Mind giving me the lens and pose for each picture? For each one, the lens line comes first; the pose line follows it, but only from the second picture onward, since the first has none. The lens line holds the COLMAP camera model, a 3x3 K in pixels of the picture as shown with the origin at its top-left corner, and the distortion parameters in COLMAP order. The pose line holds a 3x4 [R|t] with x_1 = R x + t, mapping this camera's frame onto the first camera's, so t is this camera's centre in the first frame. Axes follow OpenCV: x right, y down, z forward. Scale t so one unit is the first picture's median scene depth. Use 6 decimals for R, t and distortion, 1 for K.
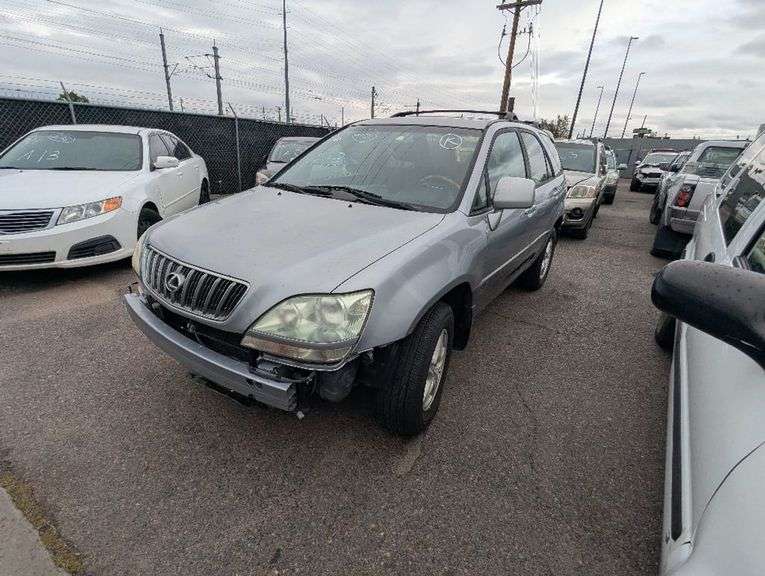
lens RADIAL K [[349.5, 0, 382.5], [0, 349.5, 288.0], [0, 0, 1]] dist [0.001136, -0.006636]
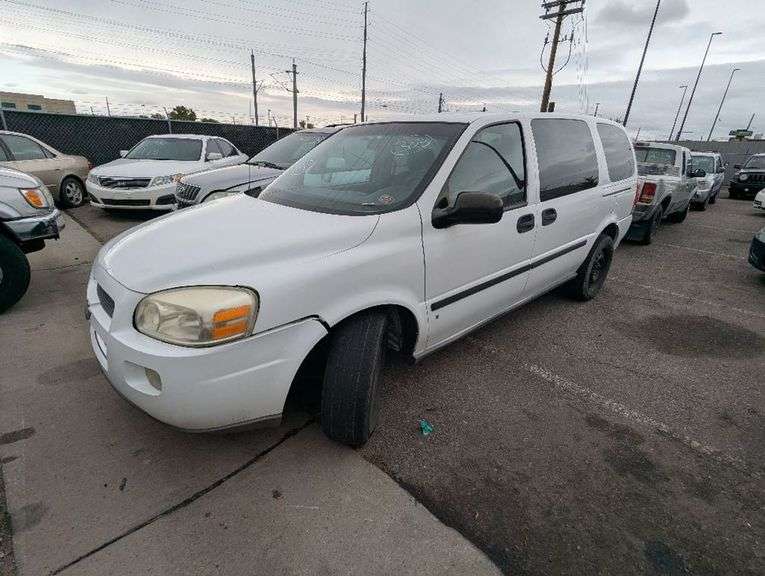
lens RADIAL K [[349.5, 0, 382.5], [0, 349.5, 288.0], [0, 0, 1]] dist [0.001136, -0.006636]
pose [[0.979109, 0.072761, -0.189870, 0.299910], [-0.074664, 0.997205, -0.002880, 0.119823], [0.189130, 0.016996, 0.981805, -0.270446]]
